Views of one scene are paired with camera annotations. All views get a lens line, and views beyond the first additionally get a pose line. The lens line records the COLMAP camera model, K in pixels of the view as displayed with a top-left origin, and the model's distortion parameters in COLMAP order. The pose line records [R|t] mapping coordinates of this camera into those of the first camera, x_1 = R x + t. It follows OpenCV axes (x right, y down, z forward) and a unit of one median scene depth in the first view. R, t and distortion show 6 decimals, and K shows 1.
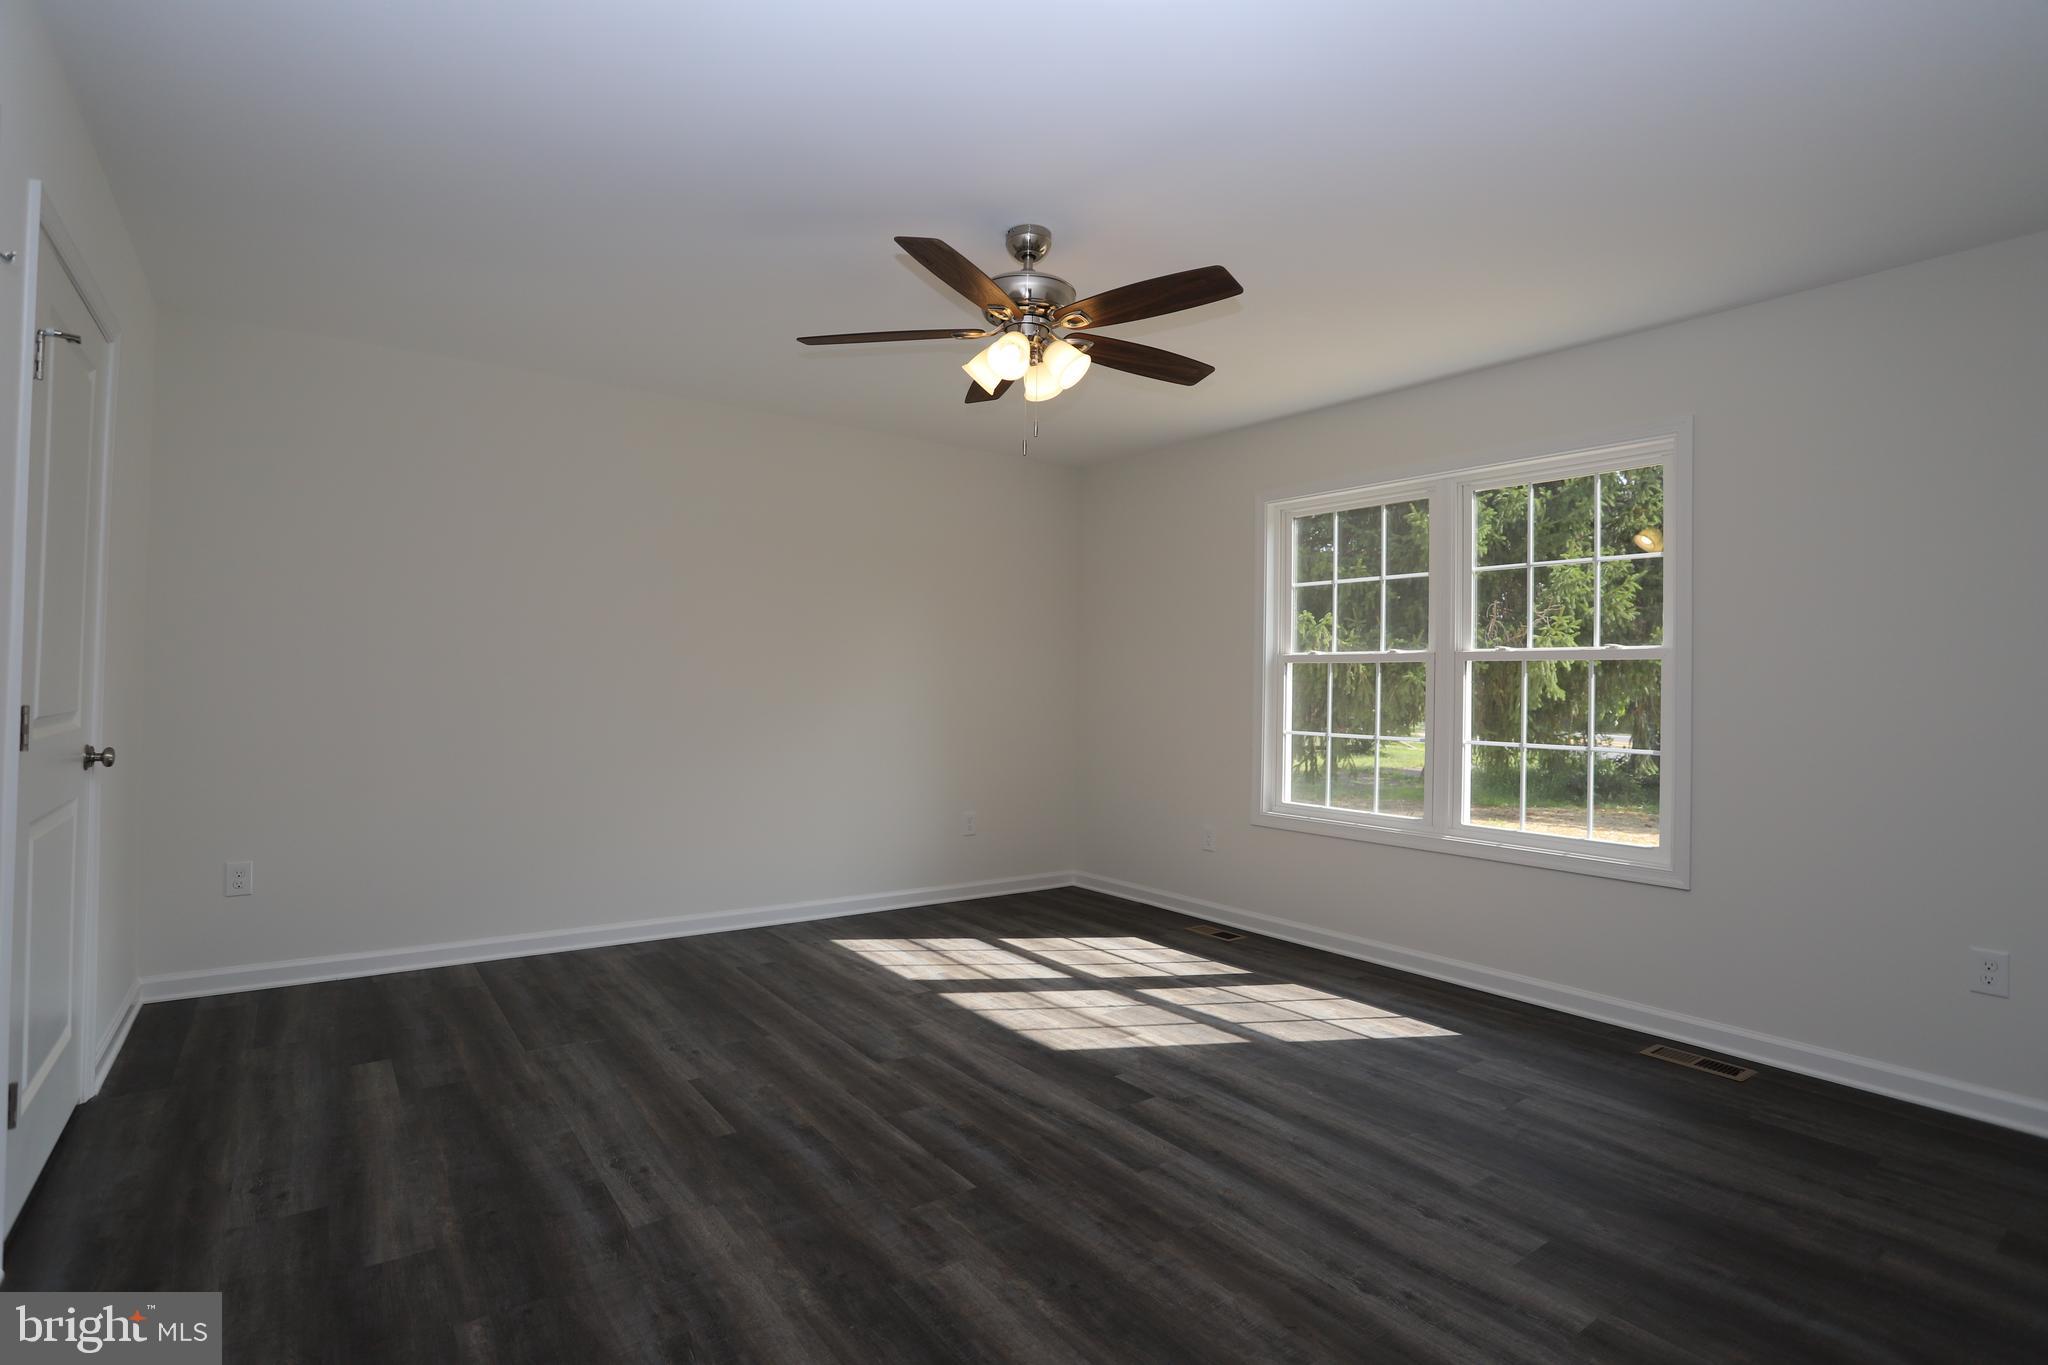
lens RADIAL K [[998.3, 0, 1011.8], [0, 998.3, 673.4], [0, 0, 1]] dist [-0.067061, 0.025915]
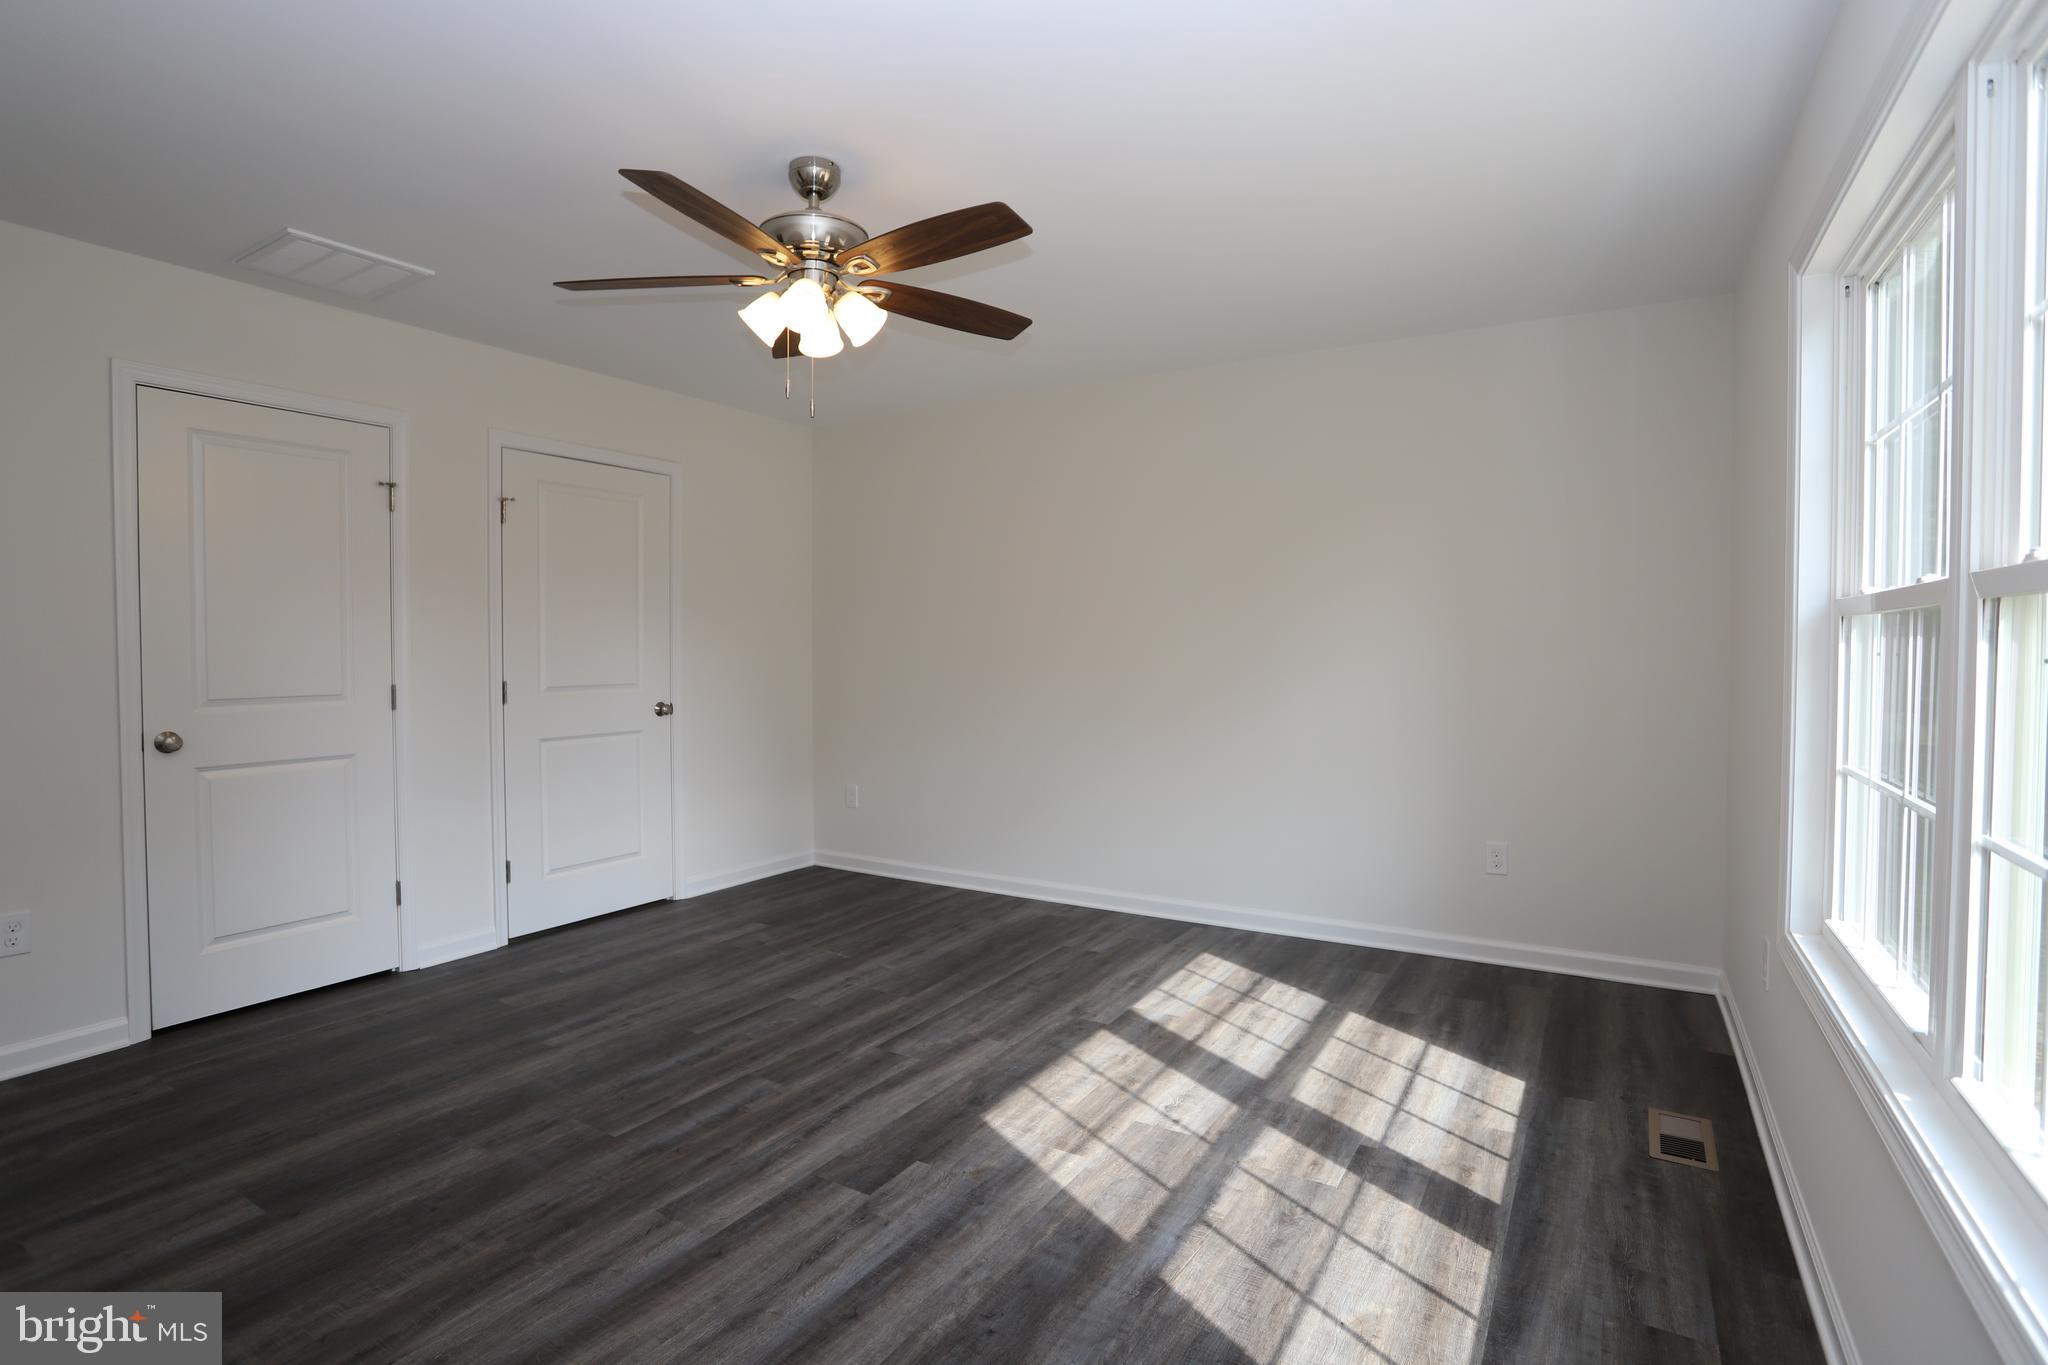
lens RADIAL K [[998.3, 0, 1011.8], [0, 998.3, 673.4], [0, 0, 1]] dist [-0.067061, 0.025915]
pose [[0.372595, 0.004143, -0.927985, 0.805918], [0.022478, 0.999656, 0.013488, 0.006590], [0.927722, -0.025885, 0.372373, 0.732238]]
